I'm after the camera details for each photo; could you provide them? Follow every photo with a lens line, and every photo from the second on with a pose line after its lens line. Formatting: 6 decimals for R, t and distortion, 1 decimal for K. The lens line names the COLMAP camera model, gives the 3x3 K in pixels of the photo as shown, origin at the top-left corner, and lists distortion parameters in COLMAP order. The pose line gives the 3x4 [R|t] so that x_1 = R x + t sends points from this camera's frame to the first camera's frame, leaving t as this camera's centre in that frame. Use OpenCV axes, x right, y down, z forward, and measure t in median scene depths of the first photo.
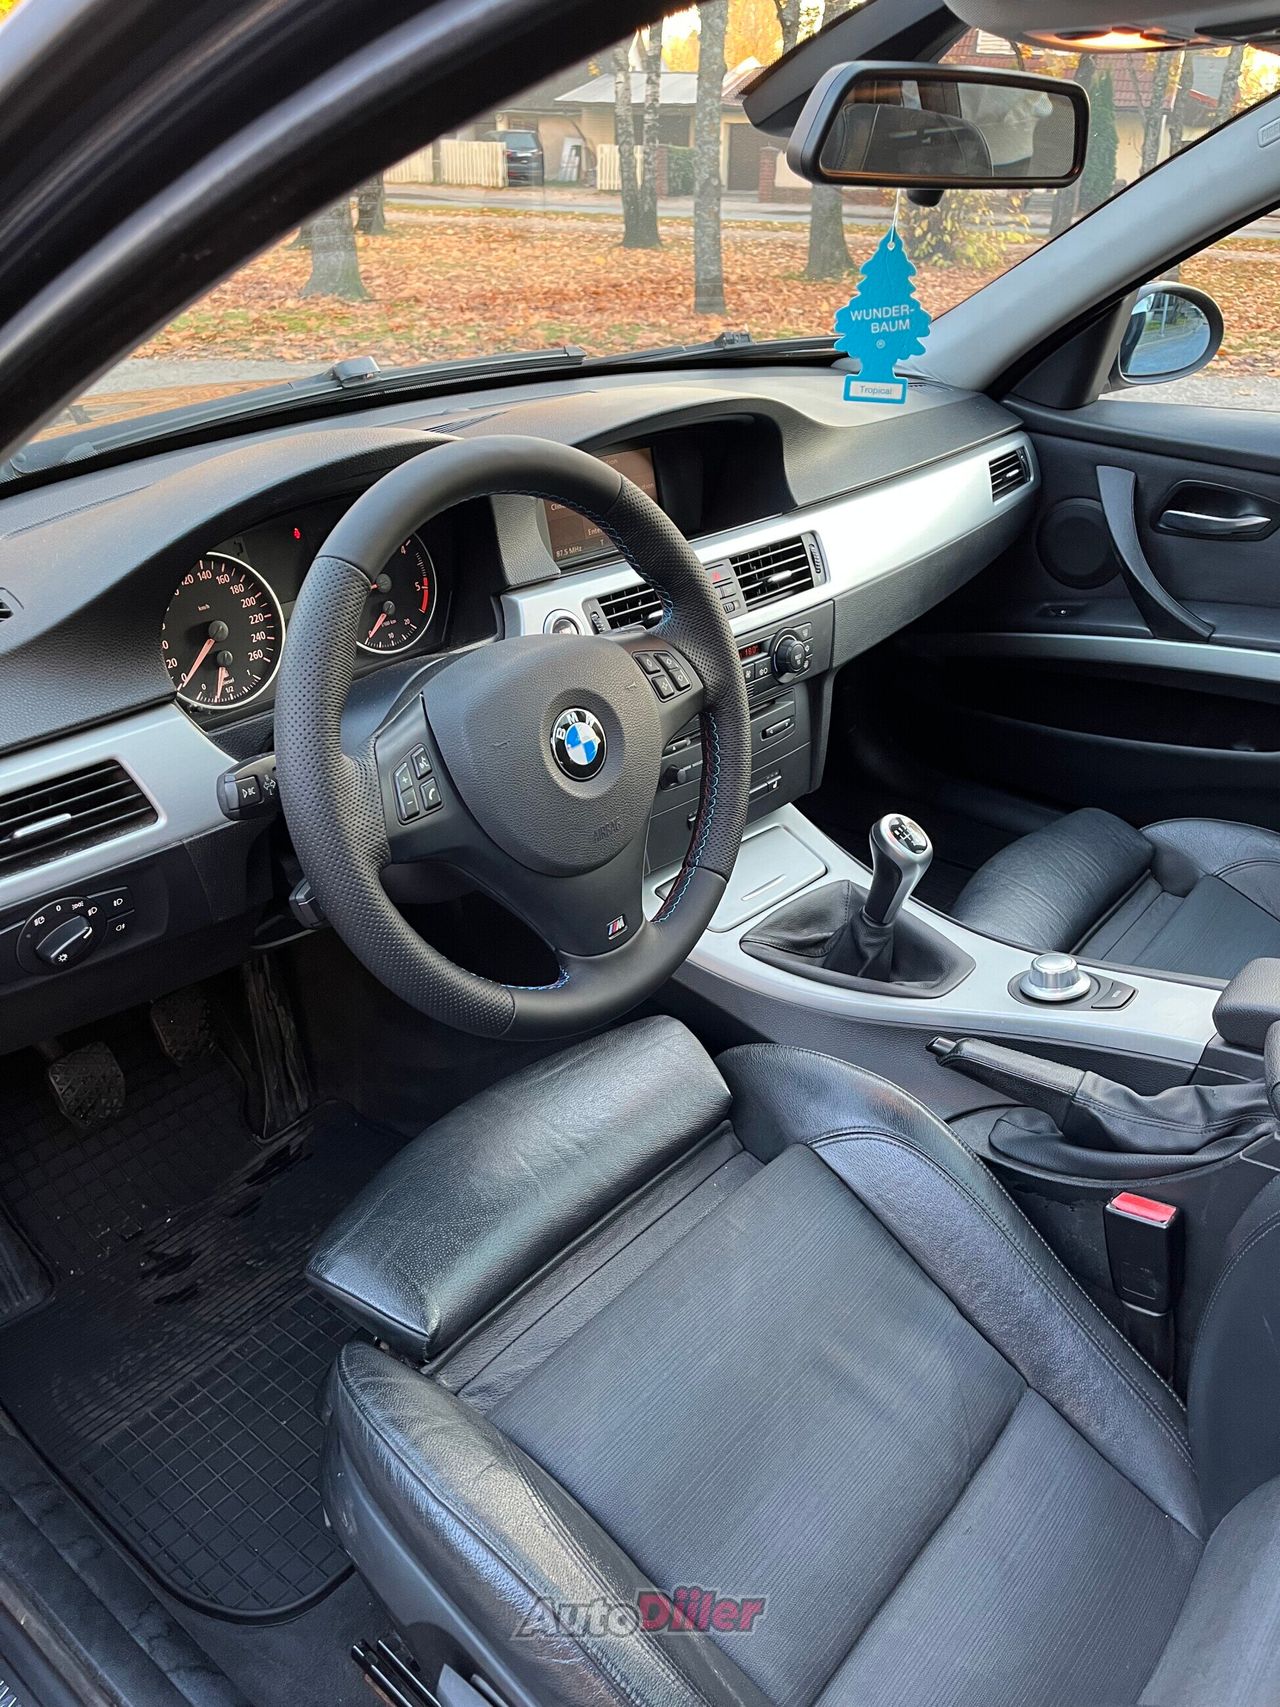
lens RADIAL K [[1297.2, 0, 624.8], [0, 1297.2, 854.8], [0, 0, 1]] dist [0.058553, -0.078037]
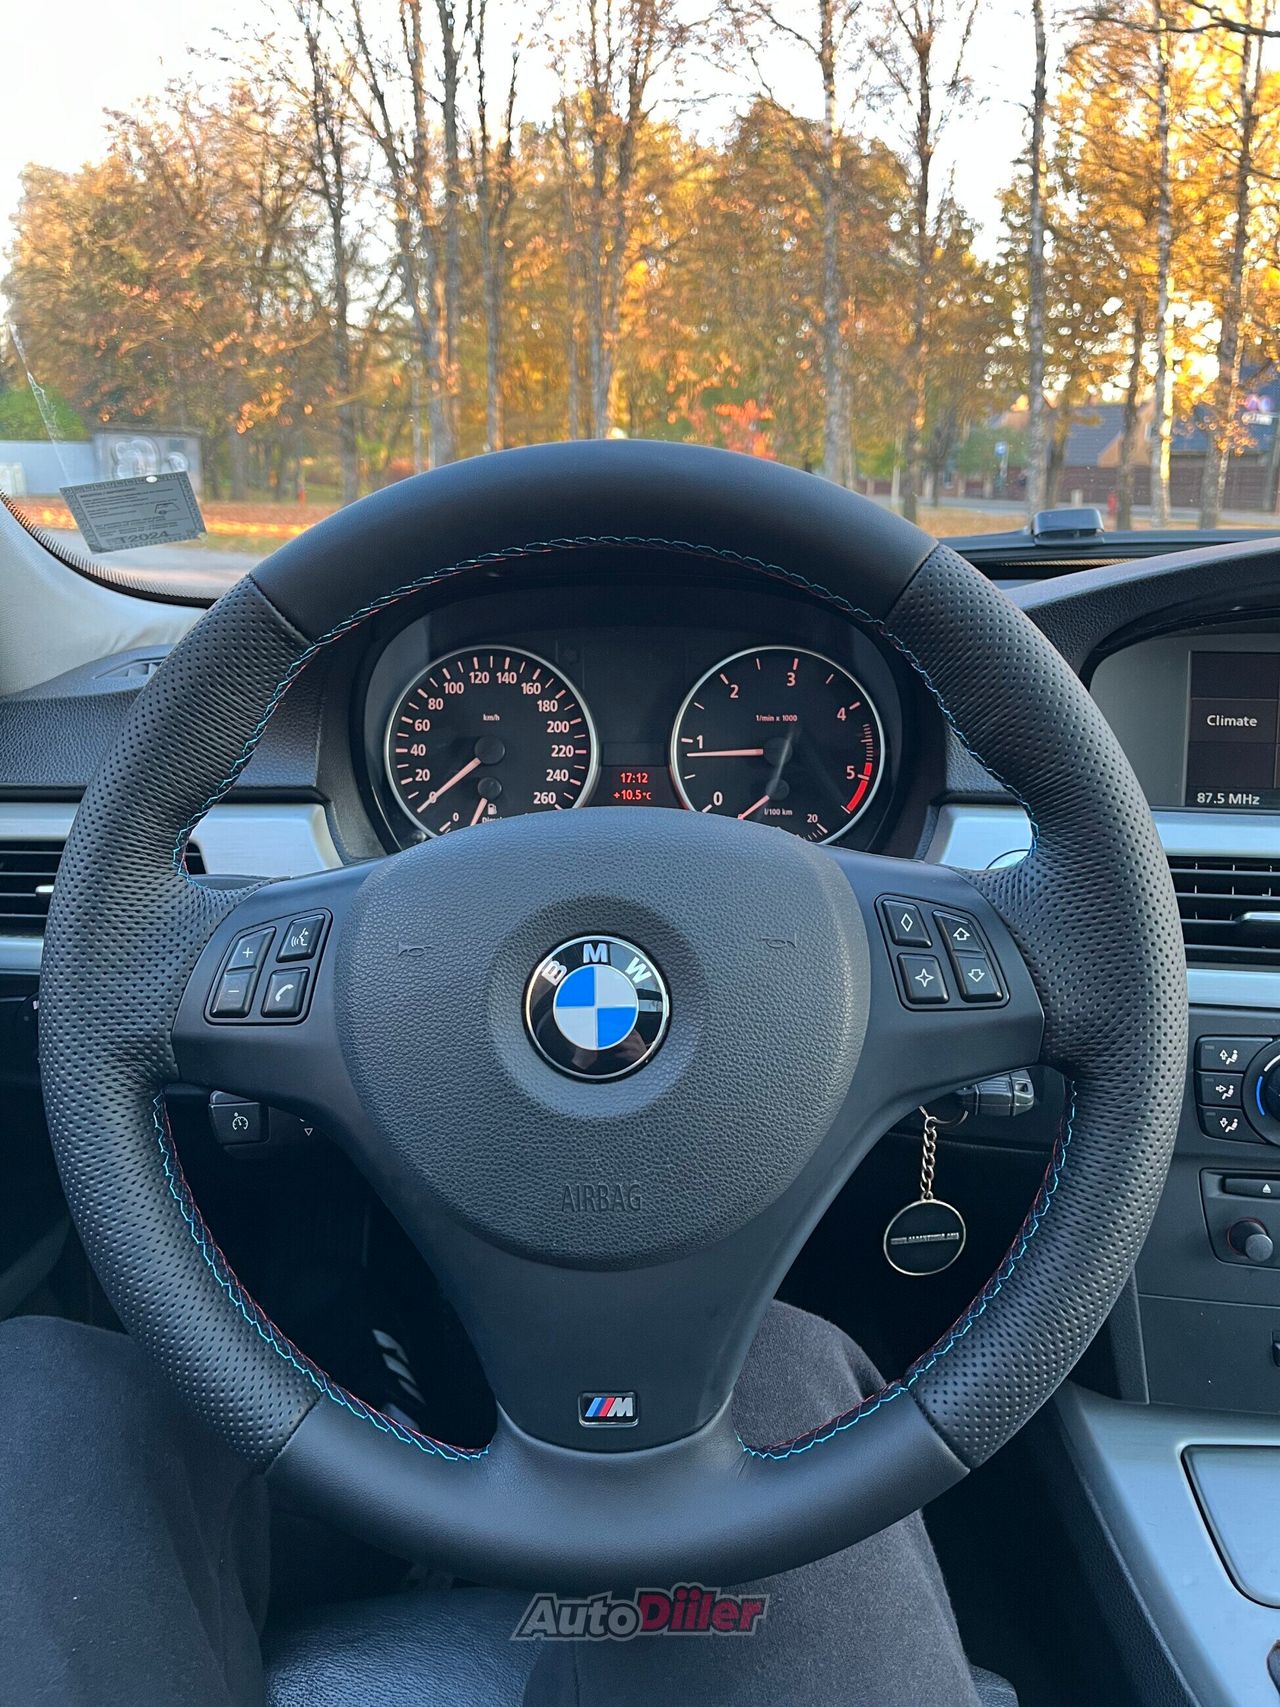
lens RADIAL K [[1297.2, 0, 643.0], [0, 1297.2, 868.9], [0, 0, 1]] dist [0.058553, -0.078037]
pose [[0.640531, 0.212741, -0.737876, 0.264552], [-0.370775, 0.927119, -0.054558, -0.090538], [0.672492, 0.308532, 0.672728, 0.524680]]
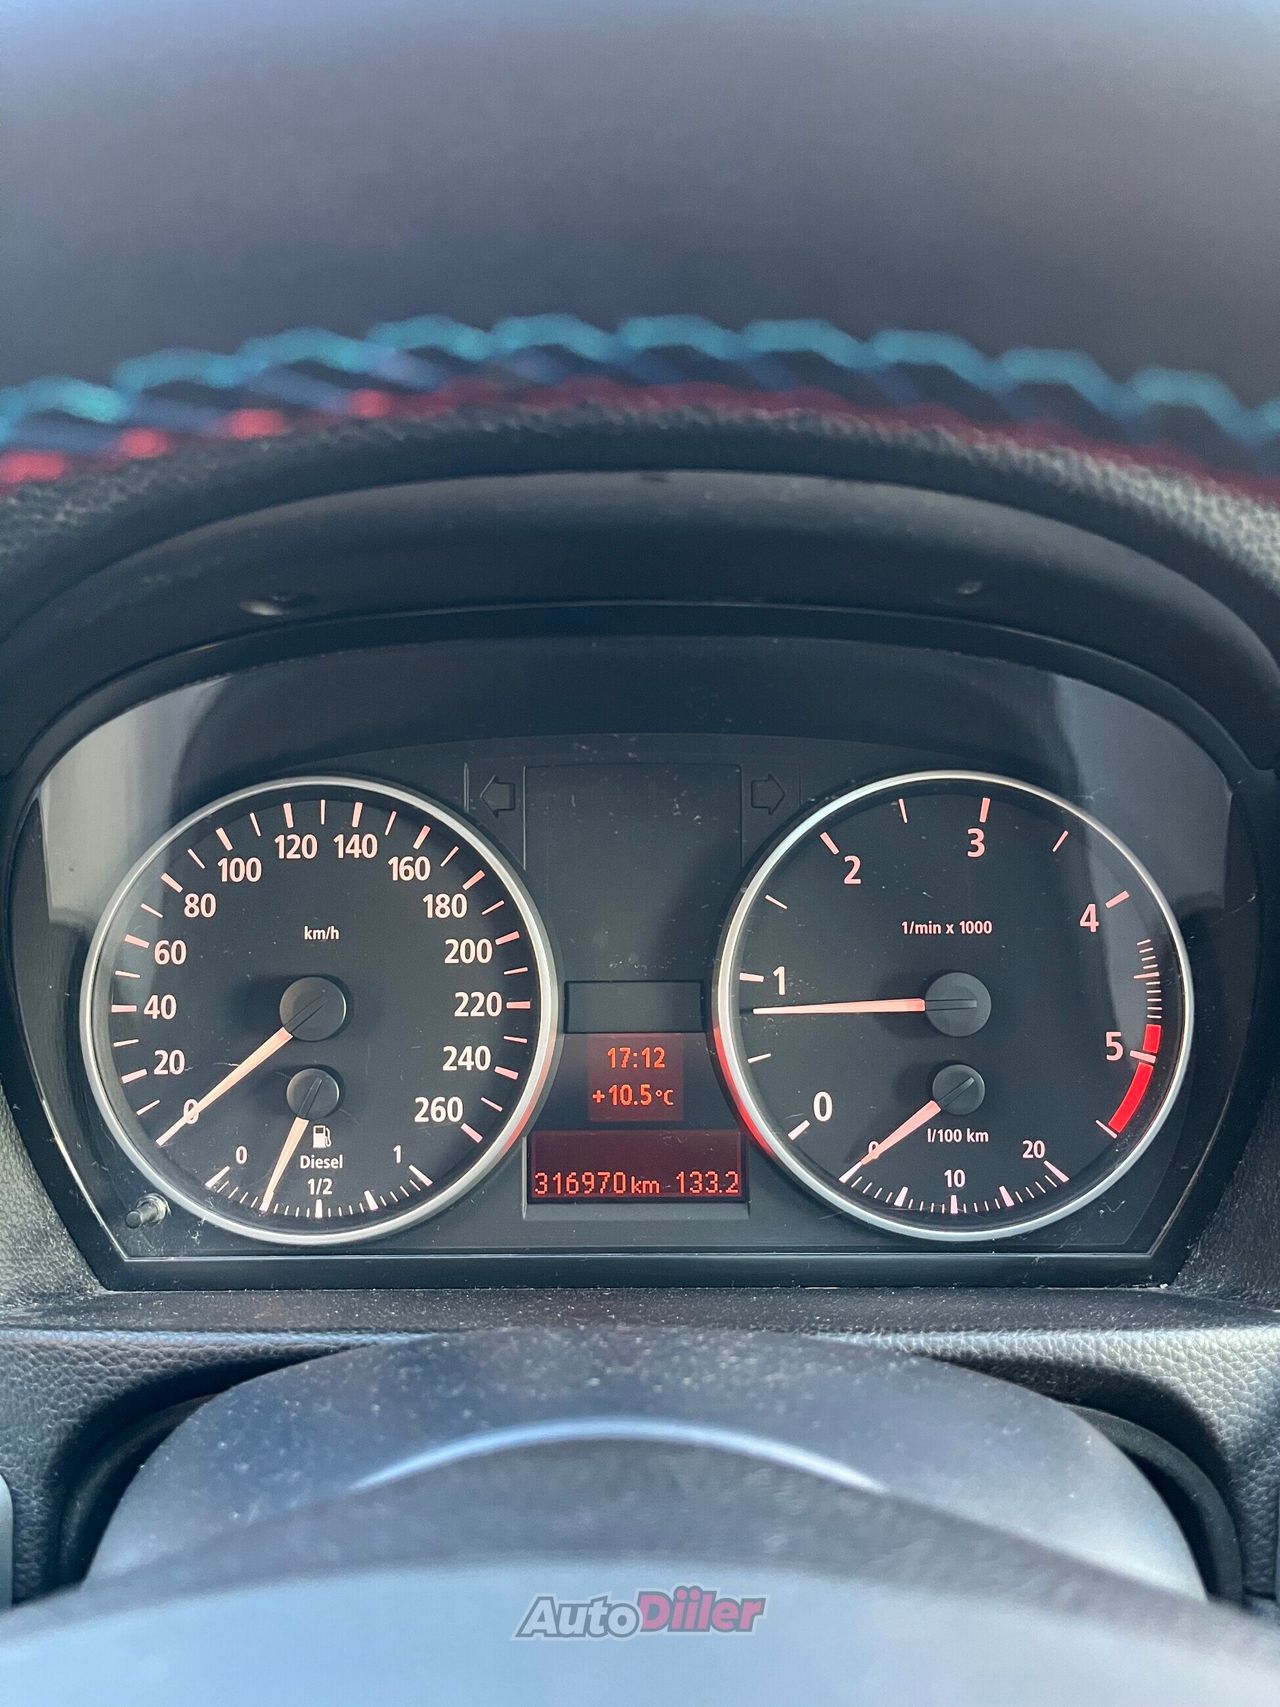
lens RADIAL K [[1297.2, 0, 638.6], [0, 1297.2, 854.3], [0, 0, 1]] dist [0.058553, -0.078037]
pose [[0.650585, 0.144950, -0.745472, -0.017221], [-0.356885, 0.924827, -0.131635, -0.172608], [0.670352, 0.351687, 0.653409, 0.738167]]
